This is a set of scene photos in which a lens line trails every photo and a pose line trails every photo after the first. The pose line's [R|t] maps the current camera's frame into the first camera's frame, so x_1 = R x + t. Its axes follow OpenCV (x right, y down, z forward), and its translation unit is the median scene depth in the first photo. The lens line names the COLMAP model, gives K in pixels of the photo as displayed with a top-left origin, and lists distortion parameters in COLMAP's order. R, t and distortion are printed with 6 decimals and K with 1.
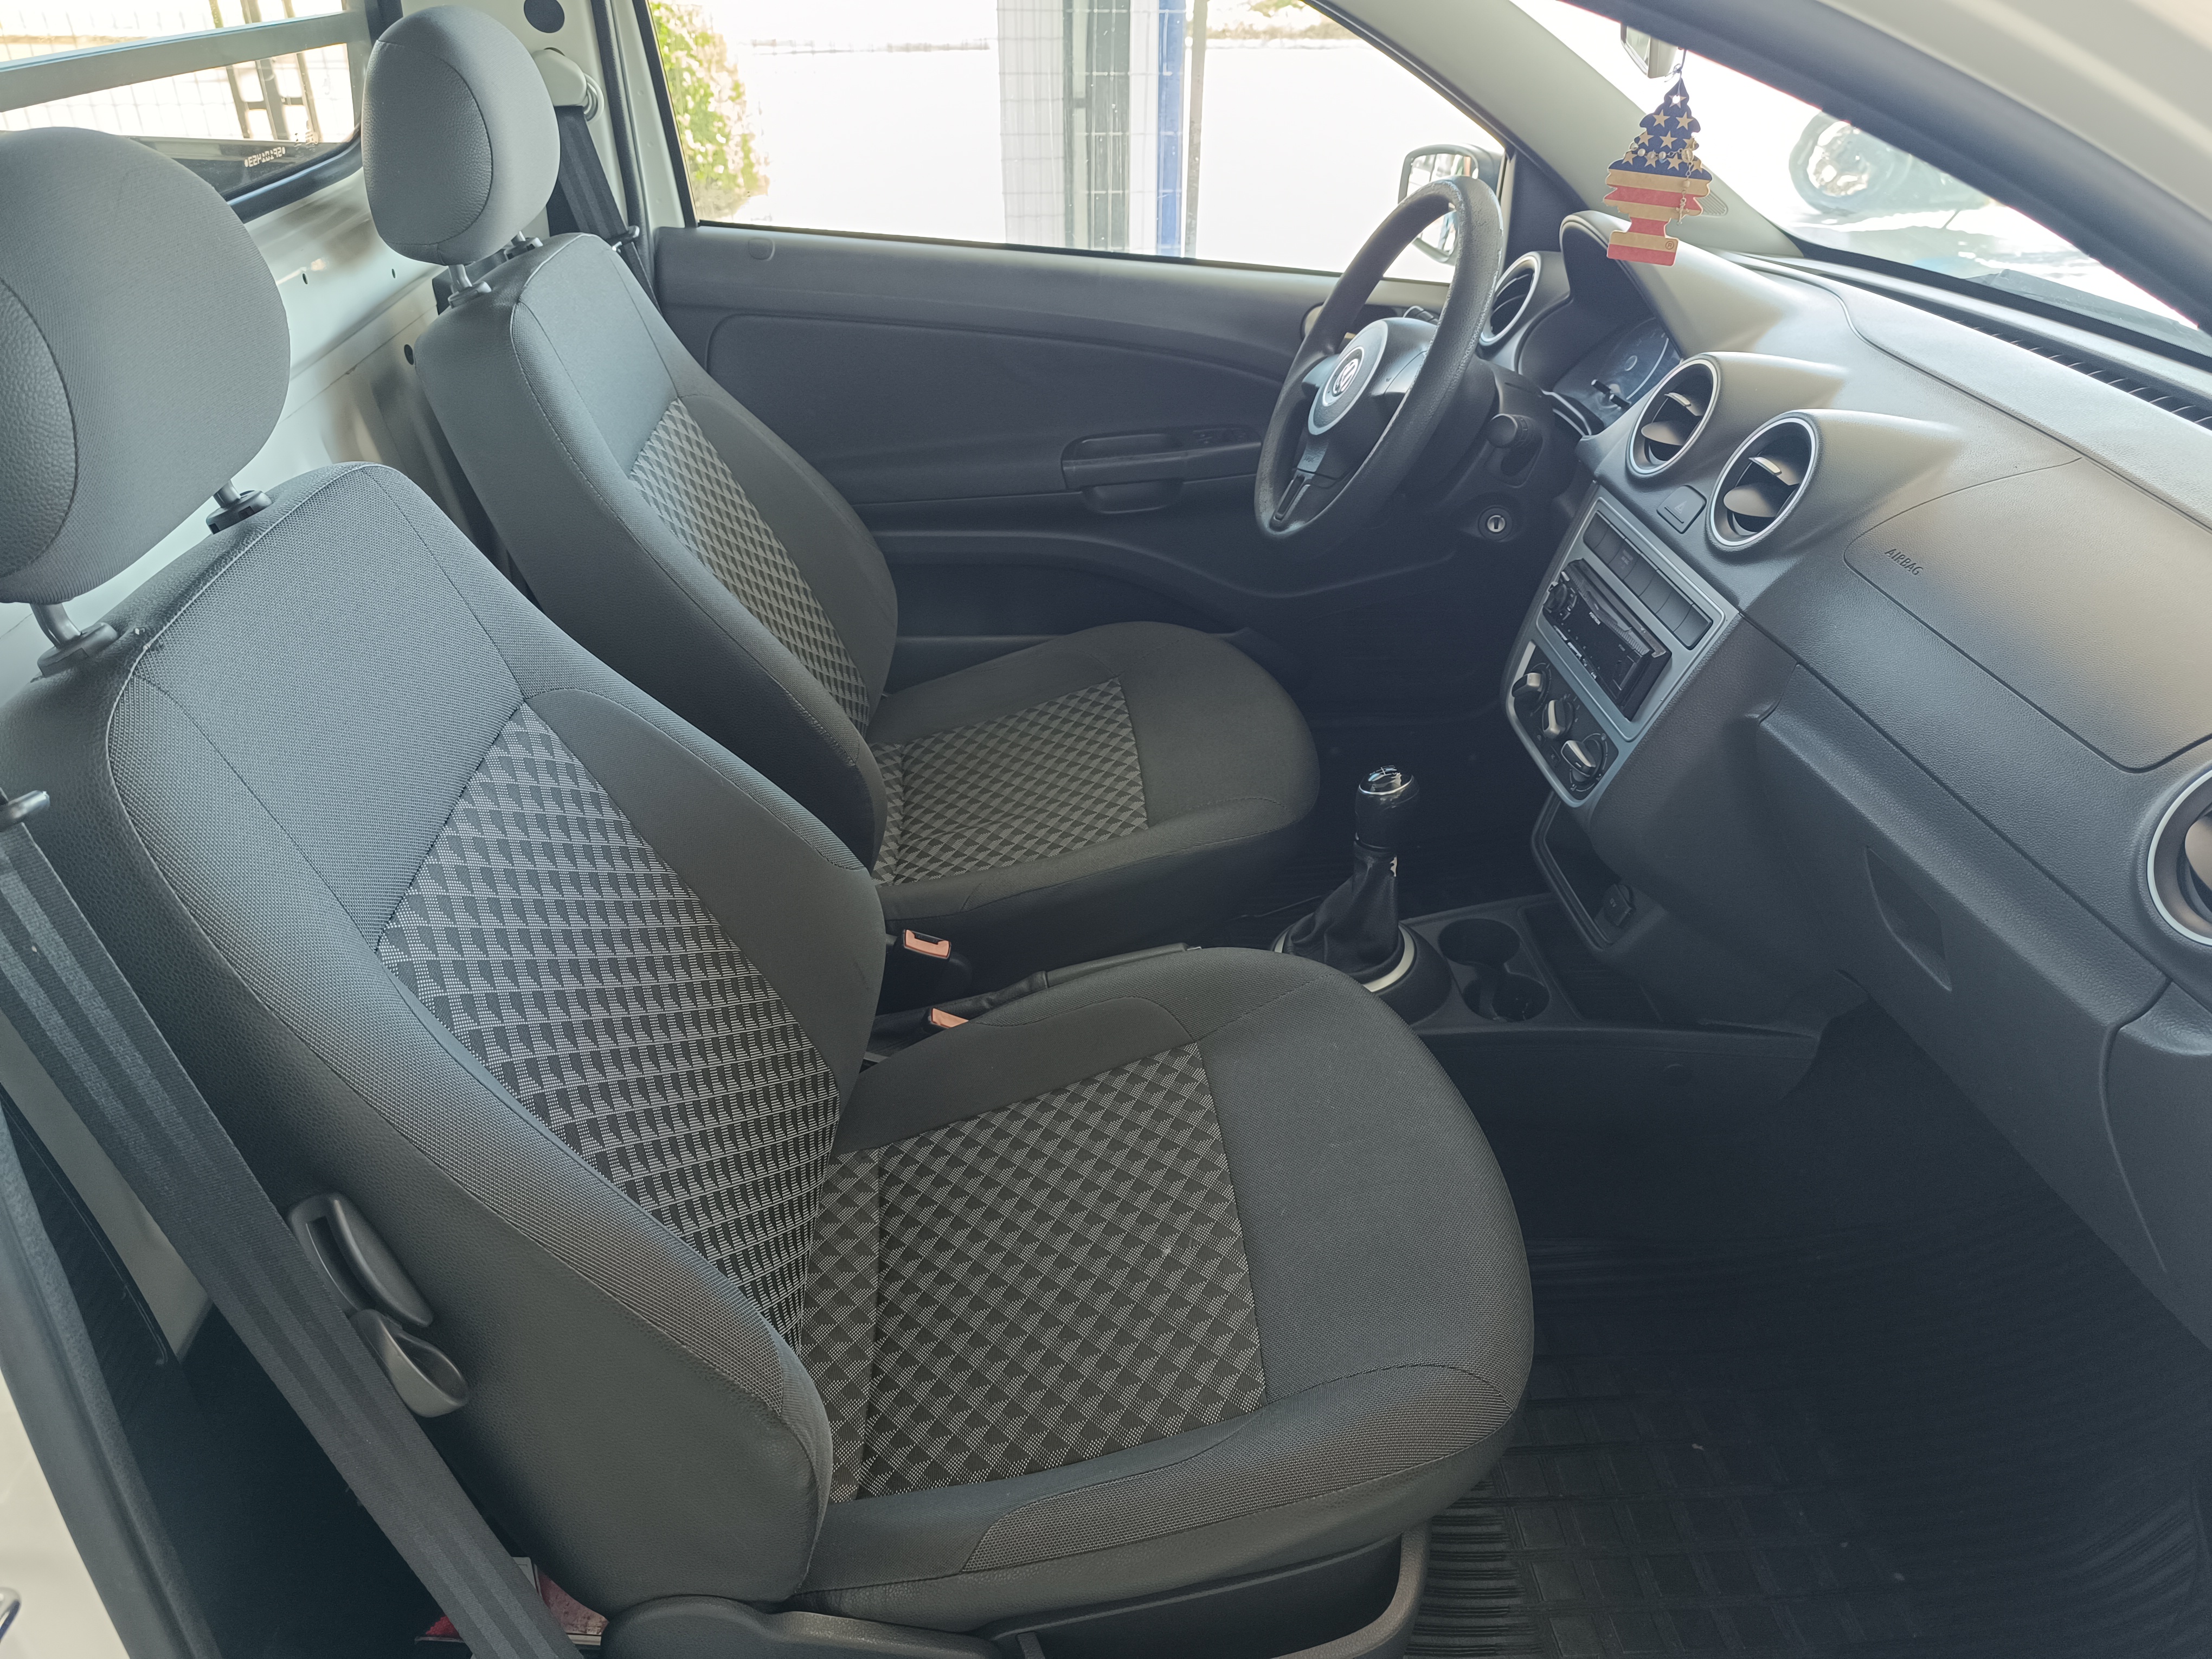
lens RADIAL K [[1545.4, 0, 1106.0], [0, 1545.4, 829.5], [0, 0, 1]] dist [0.033167, -0.094907]
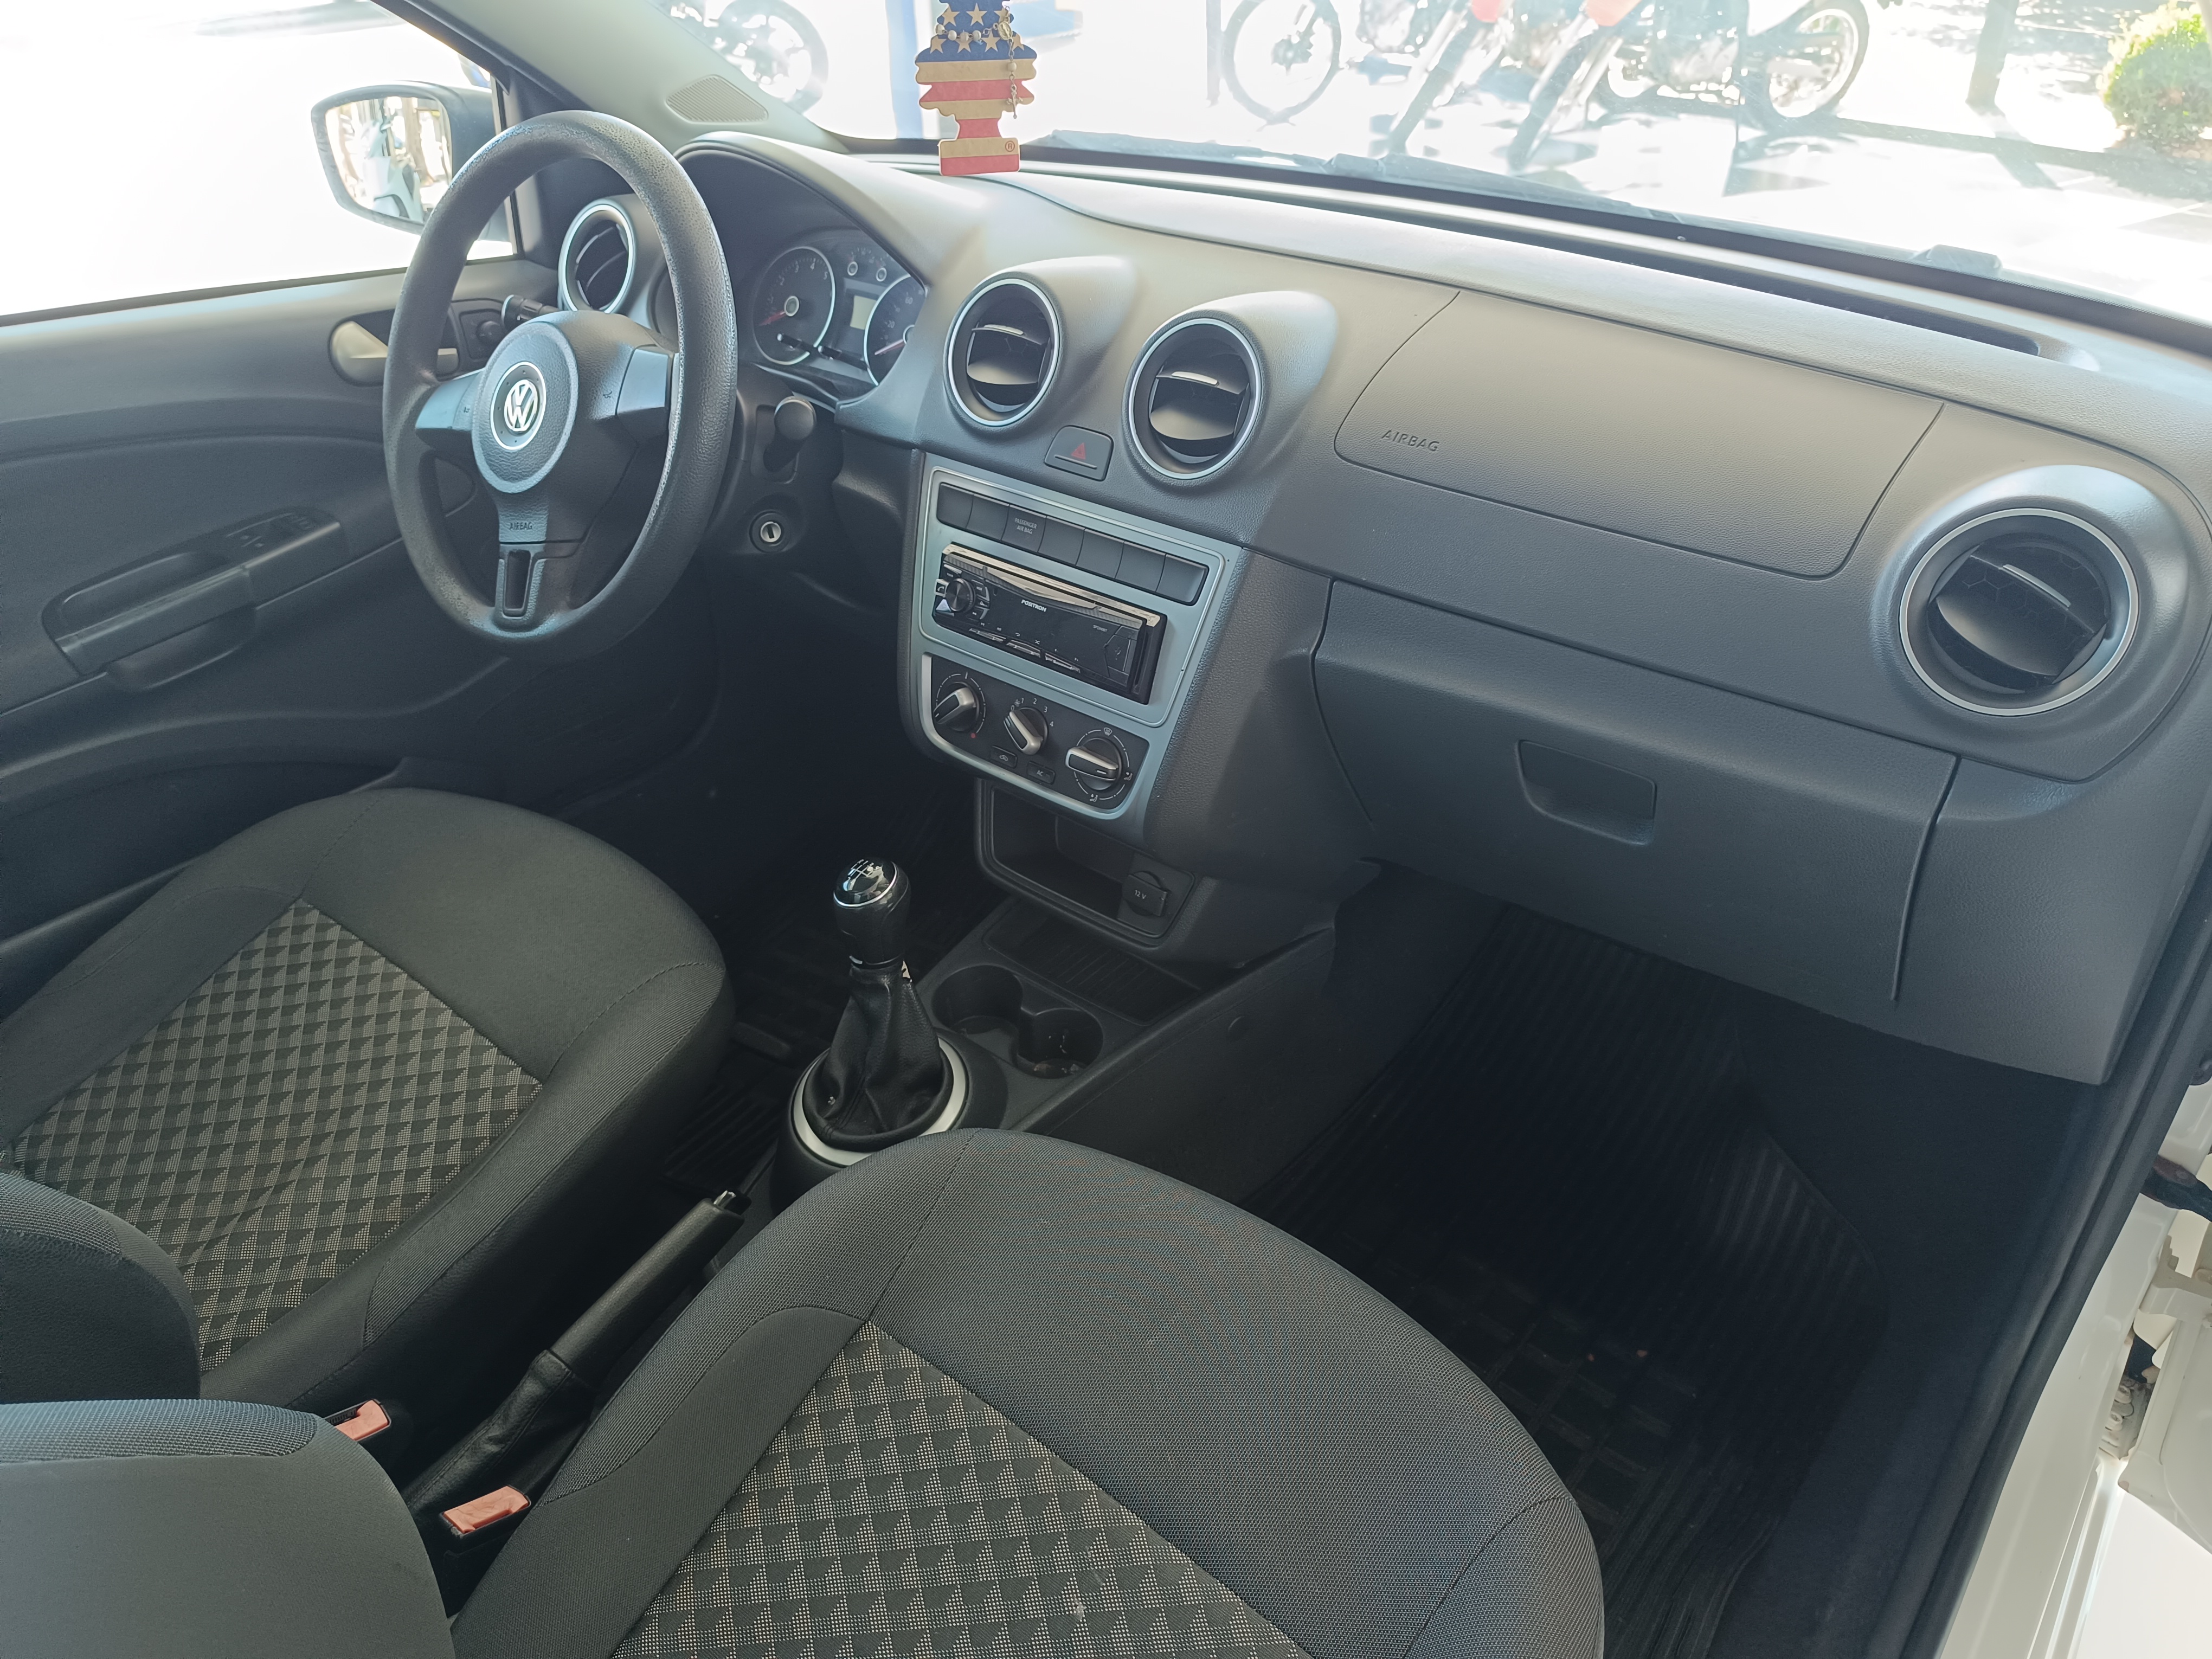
lens RADIAL K [[1545.4, 0, 1106.0], [0, 1545.4, 829.5], [0, 0, 1]] dist [0.033167, -0.094907]
pose [[0.697356, -0.420126, 0.580680, -0.197672], [0.390690, 0.902057, 0.183453, -0.168975], [-0.600880, 0.098934, 0.793193, 0.333678]]
